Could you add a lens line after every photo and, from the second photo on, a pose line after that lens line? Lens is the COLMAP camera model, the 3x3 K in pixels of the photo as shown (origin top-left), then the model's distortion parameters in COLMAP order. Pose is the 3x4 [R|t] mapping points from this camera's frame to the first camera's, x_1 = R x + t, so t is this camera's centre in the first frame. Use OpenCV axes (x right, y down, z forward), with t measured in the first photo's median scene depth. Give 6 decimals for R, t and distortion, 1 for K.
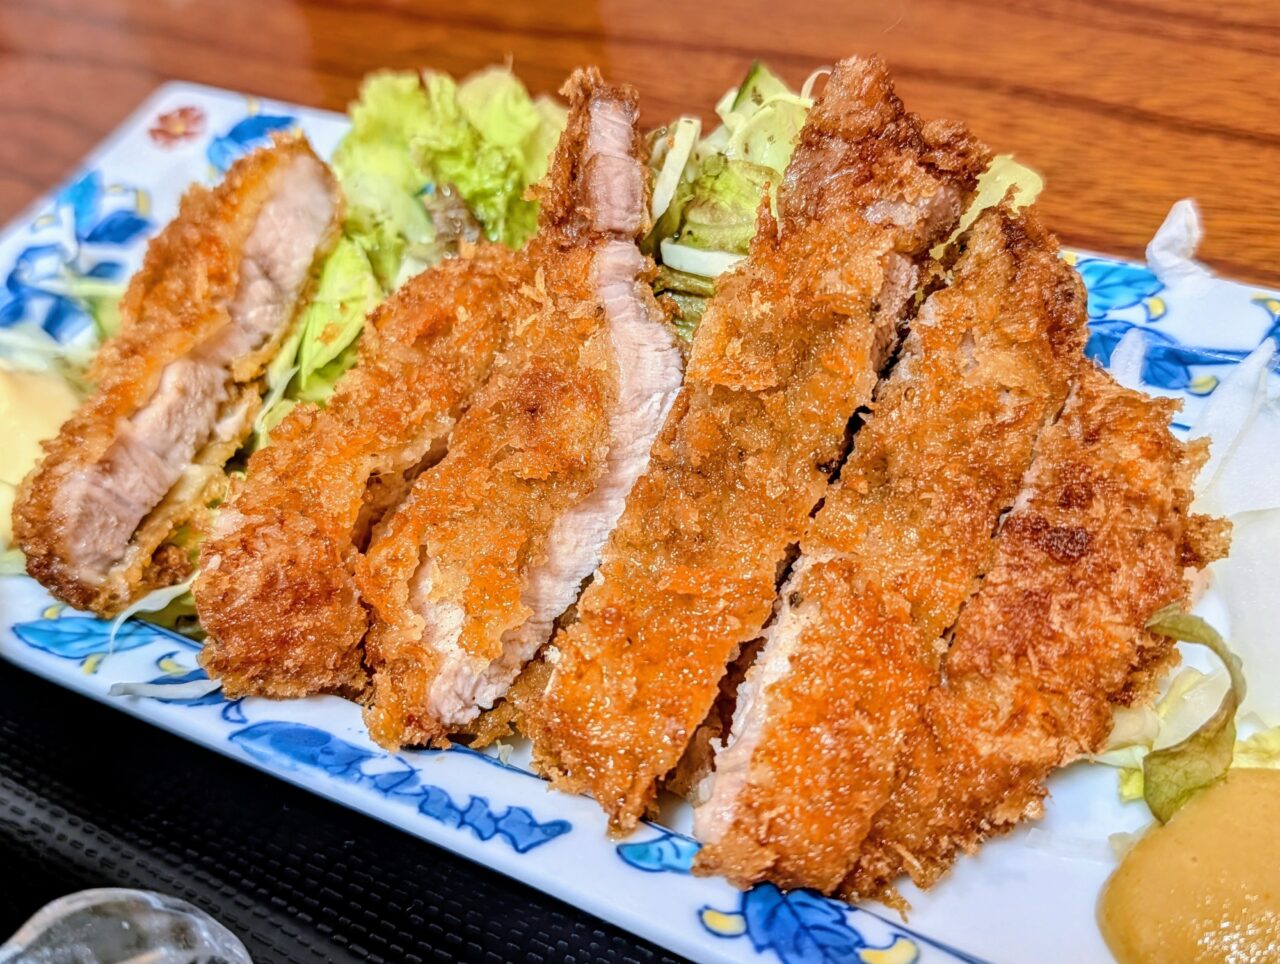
lens RADIAL K [[1354.6, 0, 640.0], [0, 1354.6, 482.0], [0, 0, 1]] dist [0.000389, -0.002713]
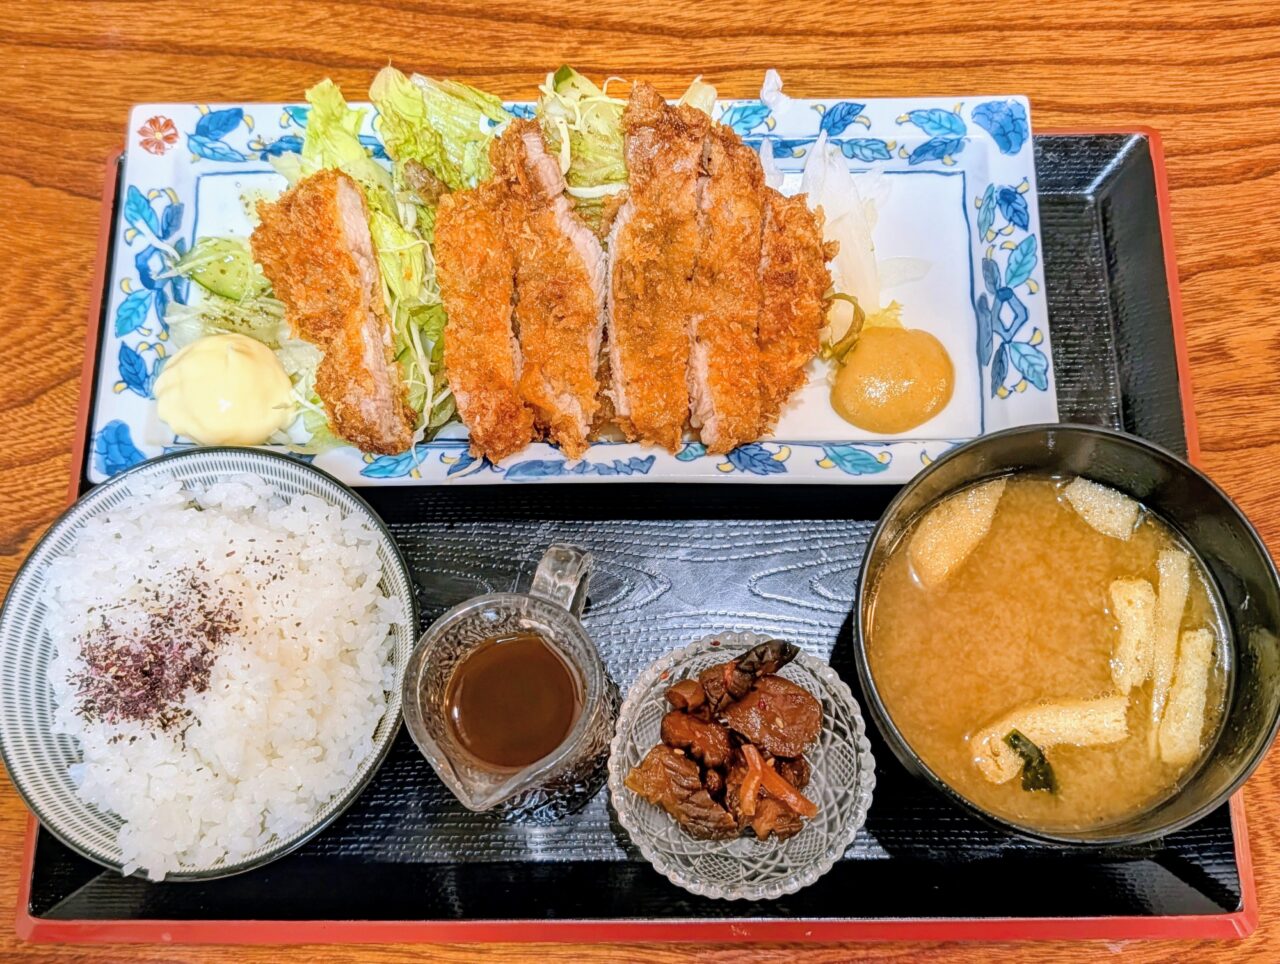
lens RADIAL K [[1354.6, 0, 640.0], [0, 1354.6, 482.0], [0, 0, 1]] dist [0.000389, -0.002713]
pose [[0.880709, -0.400656, 0.252639, -0.667537], [0.261719, 0.856194, 0.445461, -0.771427], [-0.394785, -0.326201, 0.858917, -1.099230]]
